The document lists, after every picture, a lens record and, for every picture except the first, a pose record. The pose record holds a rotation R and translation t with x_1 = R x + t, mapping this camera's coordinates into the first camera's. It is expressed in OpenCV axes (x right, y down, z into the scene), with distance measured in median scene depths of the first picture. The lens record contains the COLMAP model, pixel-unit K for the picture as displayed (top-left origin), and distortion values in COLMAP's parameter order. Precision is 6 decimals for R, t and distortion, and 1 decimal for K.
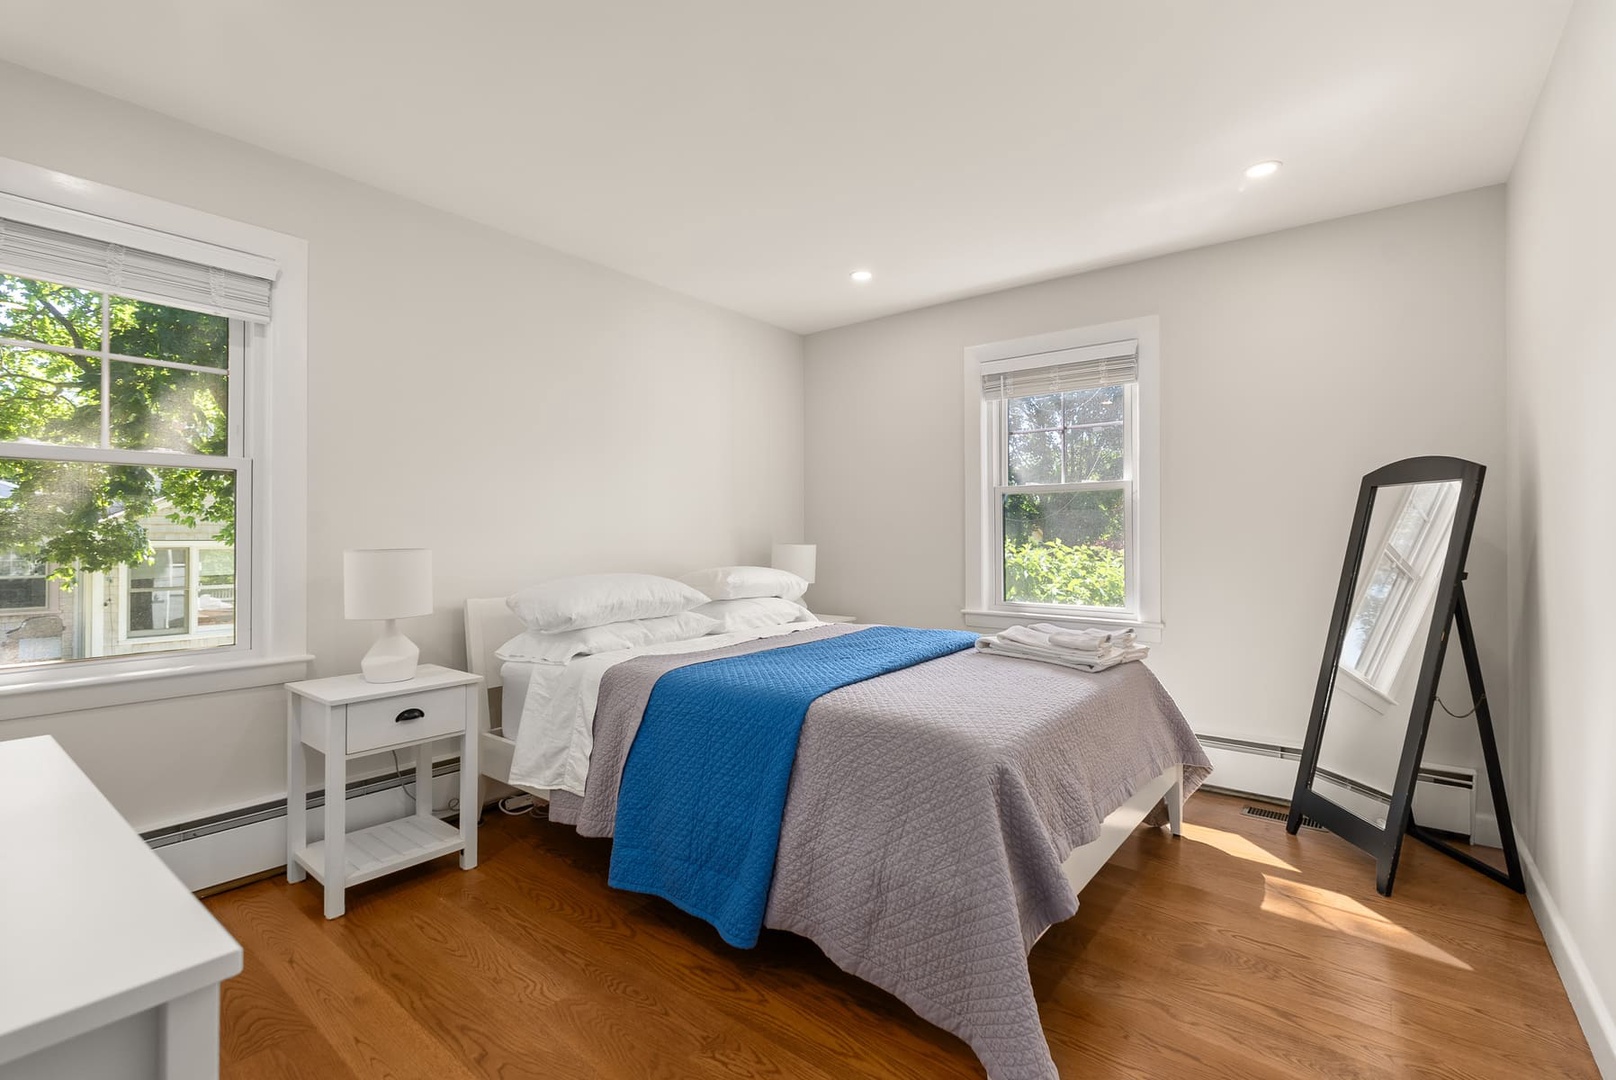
lens RADIAL K [[722.5, 0, 808.0], [0, 722.5, 540.0], [0, 0, 1]] dist [0.000273, 0.000482]
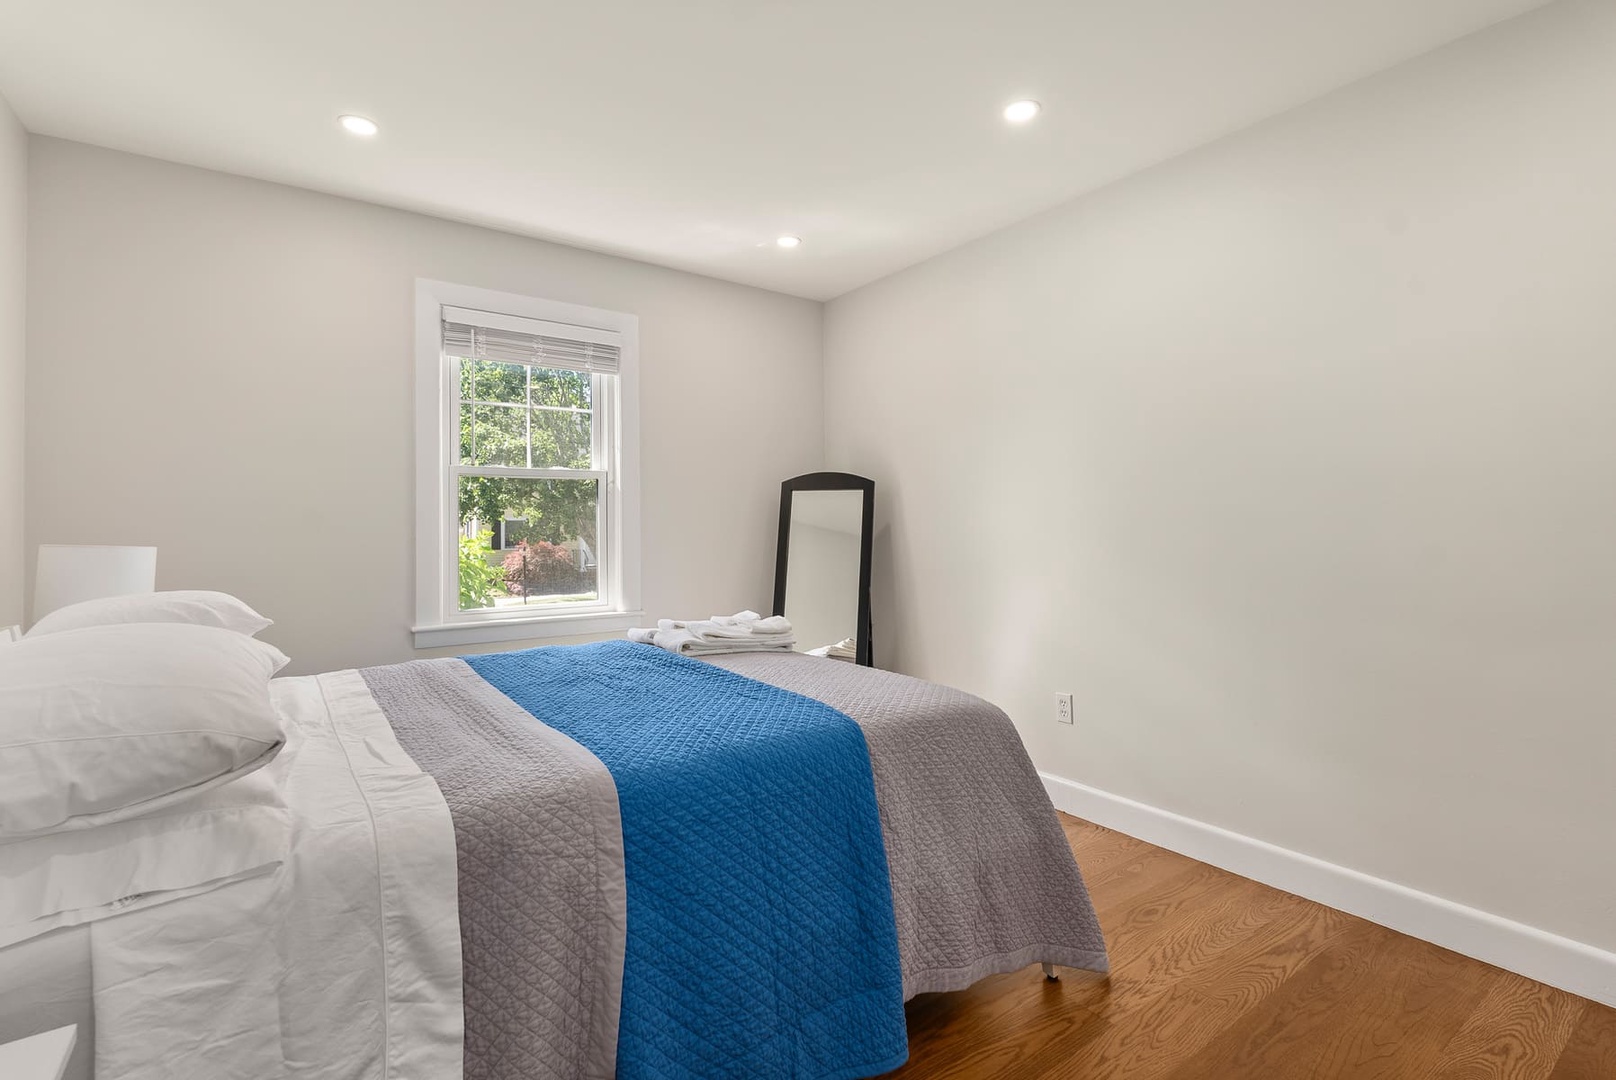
lens RADIAL K [[745.8, 0, 808.1], [0, 745.8, 508.0], [0, 0, 1]] dist [-0.001231, -0.000017]
pose [[0.273439, 0.019863, 0.961684, -0.582354], [0.009299, 0.999685, -0.023292, -0.005823], [-0.961844, 0.015311, 0.273168, 0.564257]]
